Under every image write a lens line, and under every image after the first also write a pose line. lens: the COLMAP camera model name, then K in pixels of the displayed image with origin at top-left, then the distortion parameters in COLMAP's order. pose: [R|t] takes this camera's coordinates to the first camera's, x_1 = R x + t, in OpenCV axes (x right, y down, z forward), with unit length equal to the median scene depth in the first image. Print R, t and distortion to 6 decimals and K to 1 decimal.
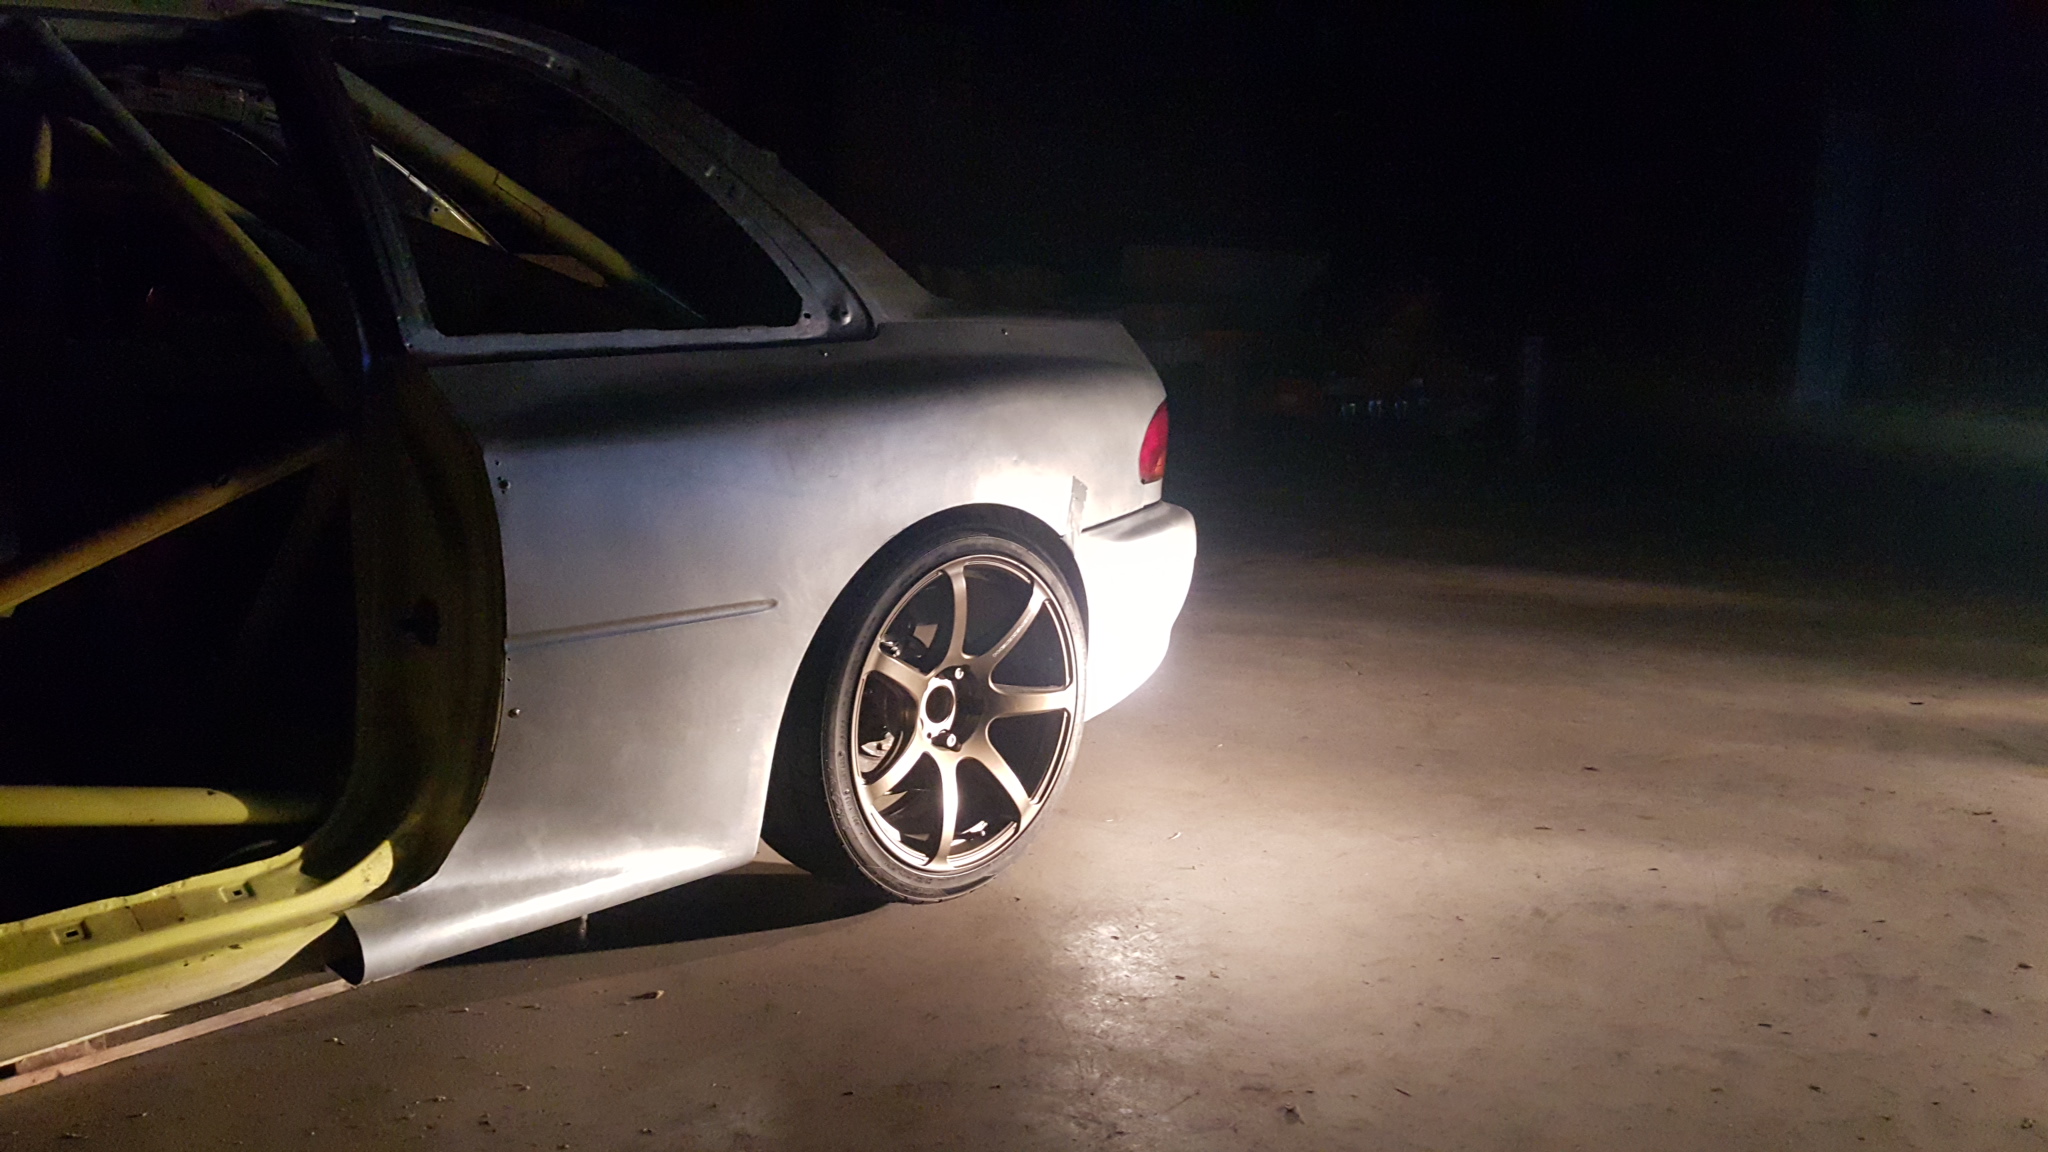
lens RADIAL K [[1412.2, 0, 1046.3], [0, 1412.2, 576.0], [0, 0, 1]] dist [0.002456, -0.051190]
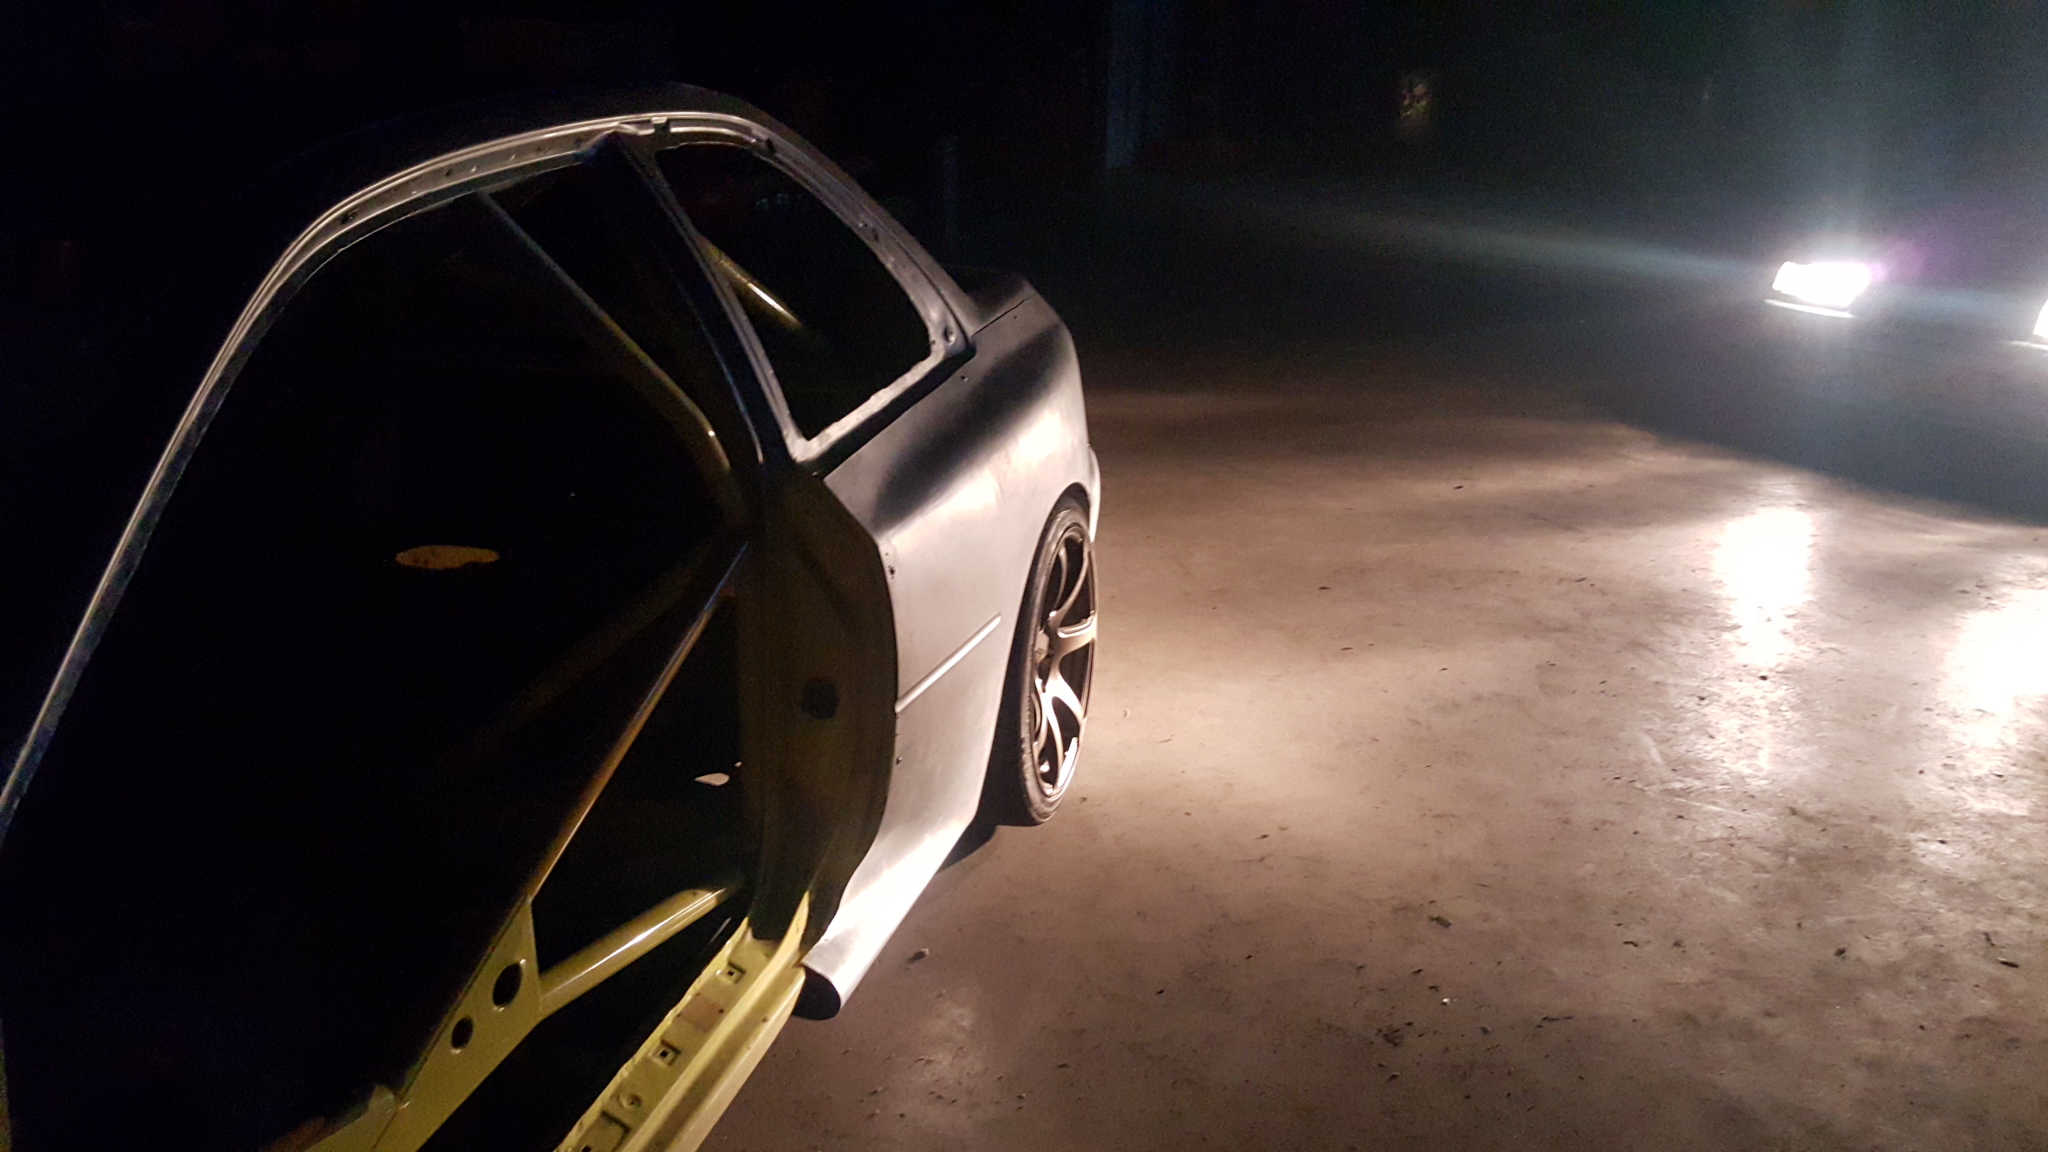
lens RADIAL K [[1412.2, 0, 1046.3], [0, 1412.2, 576.0], [0, 0, 1]] dist [0.002456, -0.051190]
pose [[0.896725, -0.157529, 0.413606, -0.630041], [0.091350, 0.980268, 0.175300, -0.208586], [-0.433059, -0.119412, 0.893421, -0.052113]]
